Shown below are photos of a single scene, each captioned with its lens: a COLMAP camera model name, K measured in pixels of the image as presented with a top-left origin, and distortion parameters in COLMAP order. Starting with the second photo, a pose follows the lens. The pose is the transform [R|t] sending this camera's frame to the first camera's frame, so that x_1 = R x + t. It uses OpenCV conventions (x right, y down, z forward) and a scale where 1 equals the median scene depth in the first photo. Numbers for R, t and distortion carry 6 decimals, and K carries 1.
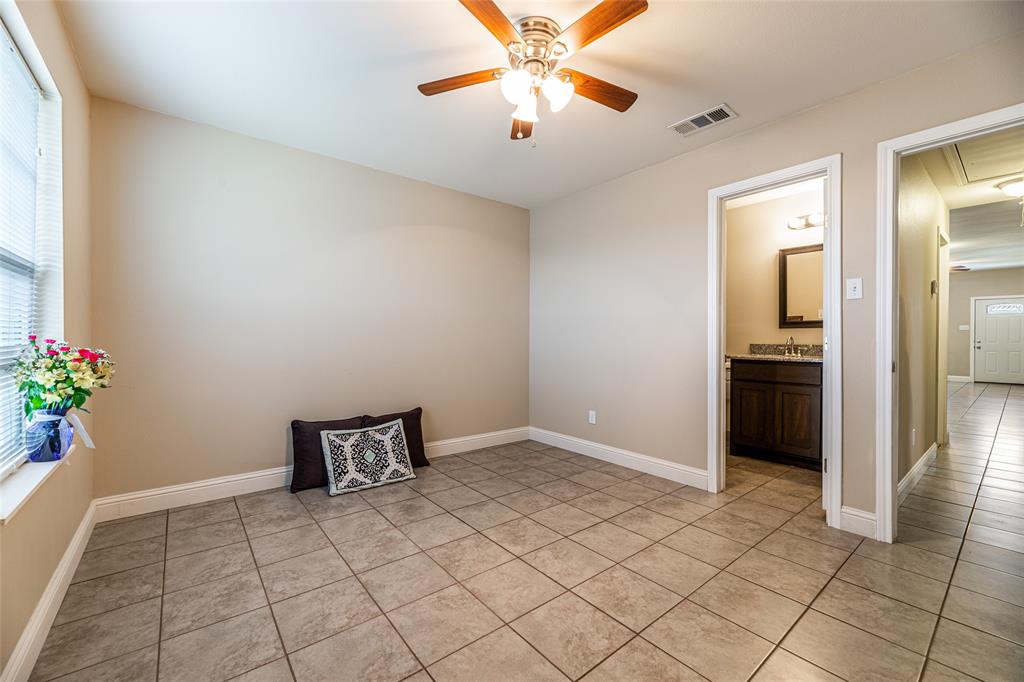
lens RADIAL K [[418.2, 0, 513.8], [0, 418.2, 340.8], [0, 0, 1]] dist [0.000581, 0.000488]
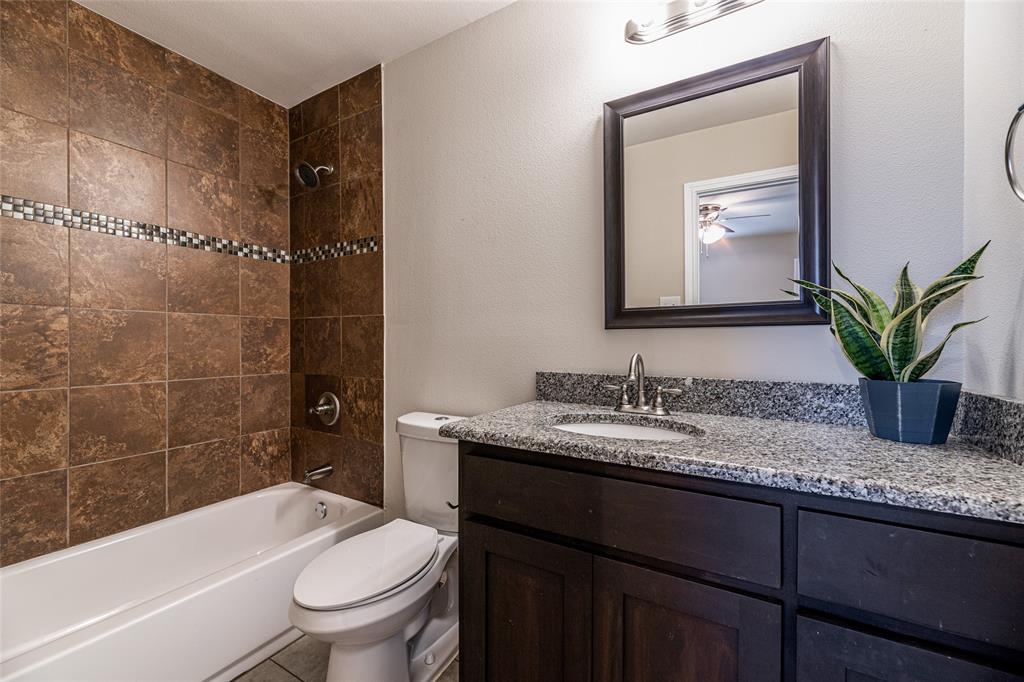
lens RADIAL K [[418.2, 0, 510.7], [0, 418.2, 334.9], [0, 0, 1]] dist [0.000581, 0.000488]
pose [[0.936274, -0.006890, 0.351202, 0.473862], [0.007726, 0.999970, -0.000980, -0.027244], [-0.351185, 0.003631, 0.936299, 0.759911]]
